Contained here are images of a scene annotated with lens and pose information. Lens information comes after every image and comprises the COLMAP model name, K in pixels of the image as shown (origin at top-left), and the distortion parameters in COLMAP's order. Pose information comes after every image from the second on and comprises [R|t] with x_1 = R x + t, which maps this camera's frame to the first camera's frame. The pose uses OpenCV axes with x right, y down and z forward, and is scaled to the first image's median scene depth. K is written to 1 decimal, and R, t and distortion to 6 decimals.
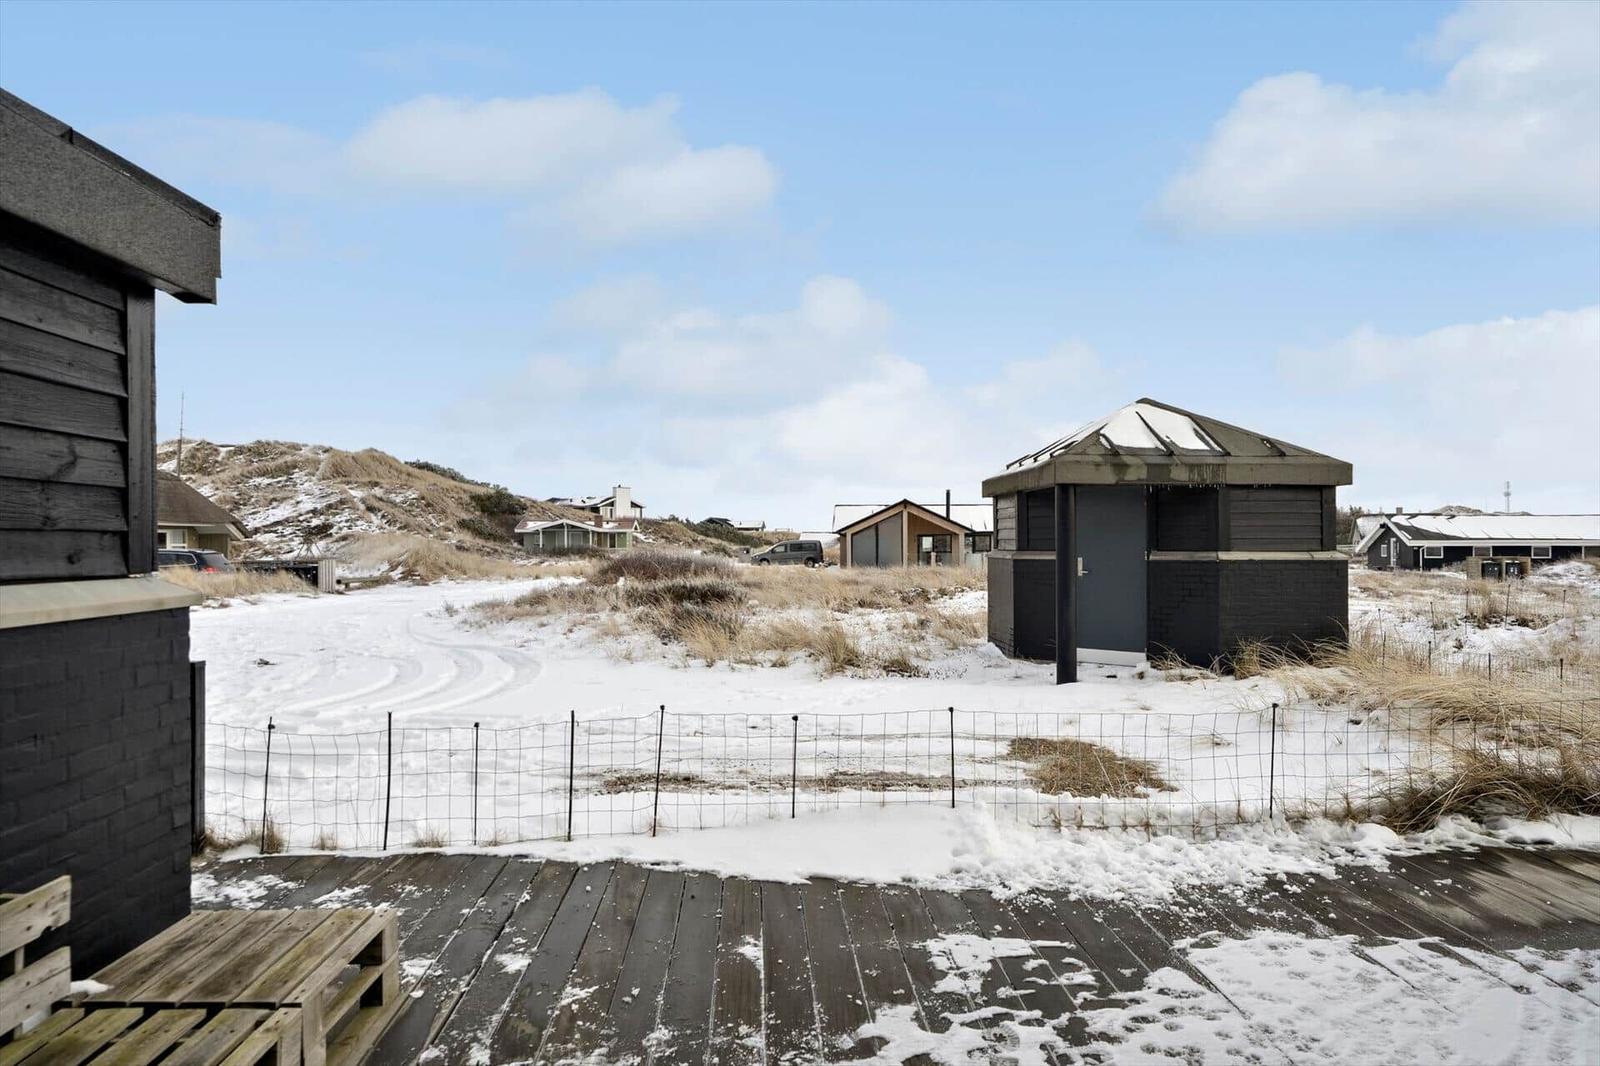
lens RADIAL K [[1050.8, 0, 796.5], [0, 1050.8, 533.0], [0, 0, 1]] dist [-0.004974, -0.001553]
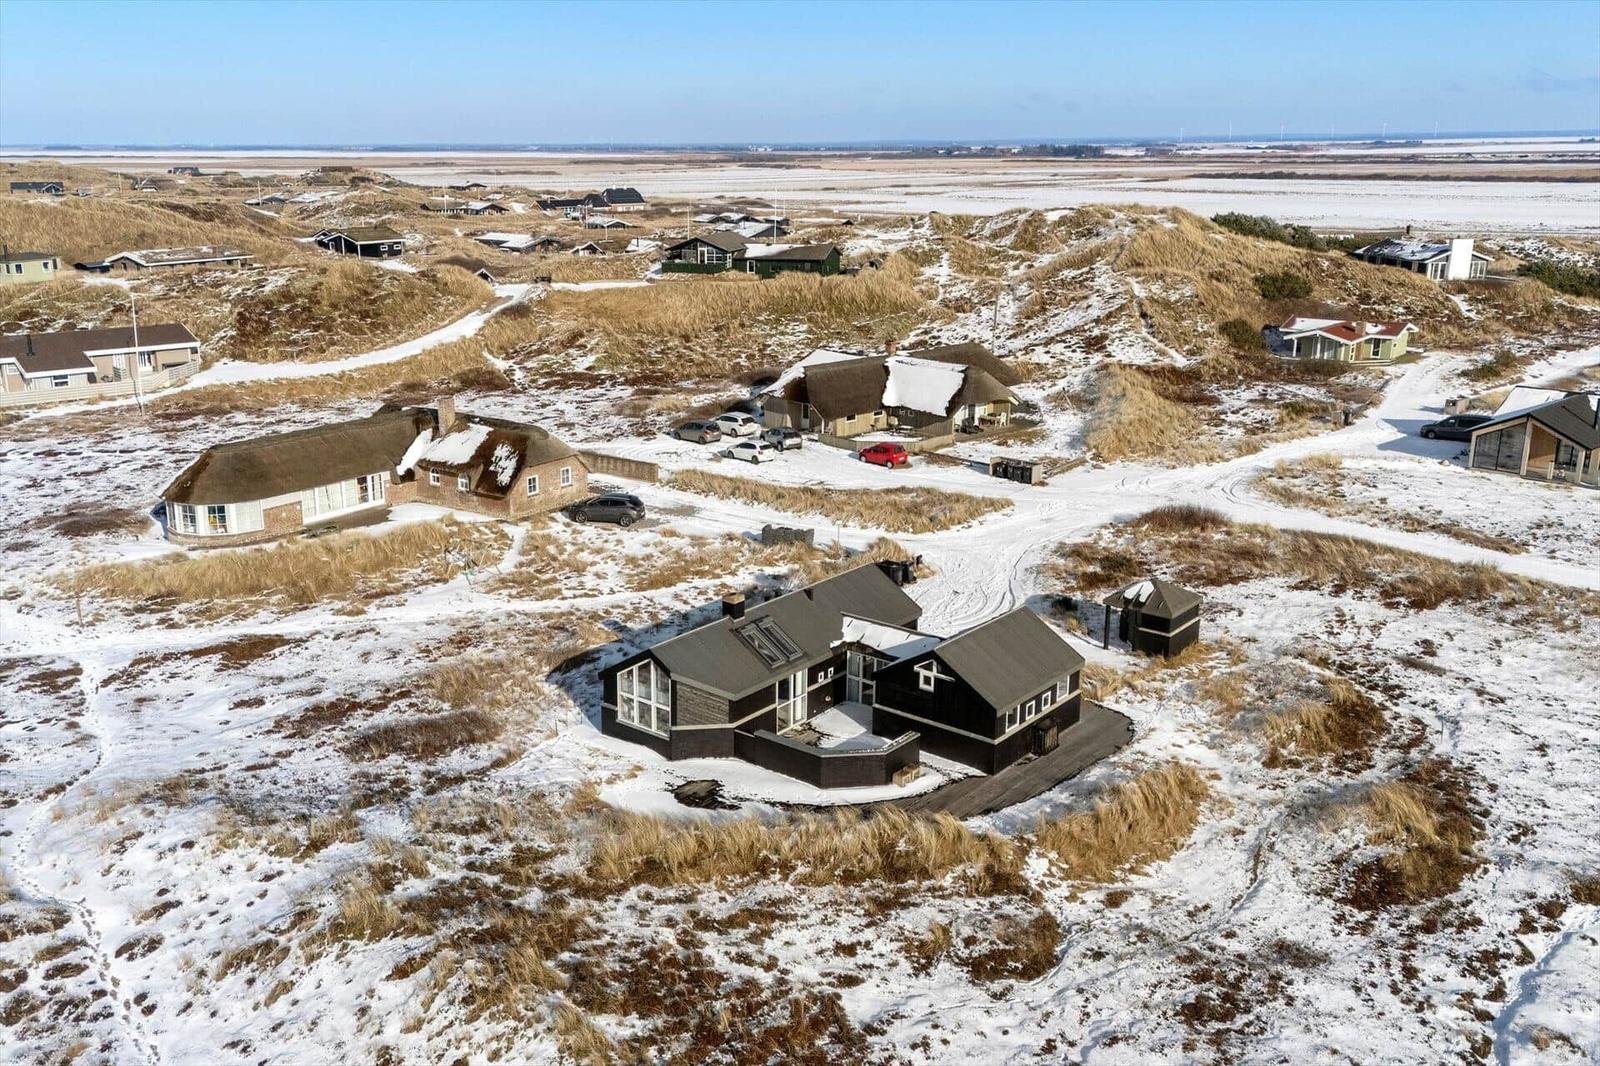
lens RADIAL K [[1308.5, 0, 795.9], [0, 1308.5, 533.5], [0, 0, 1]] dist [0.035218, 0.003469]
pose [[0.754969, 0.182495, -0.629855, 0.286224], [-0.005634, 0.962265, 0.272055, -0.194216], [0.655736, -0.201845, 0.727508, -0.399255]]
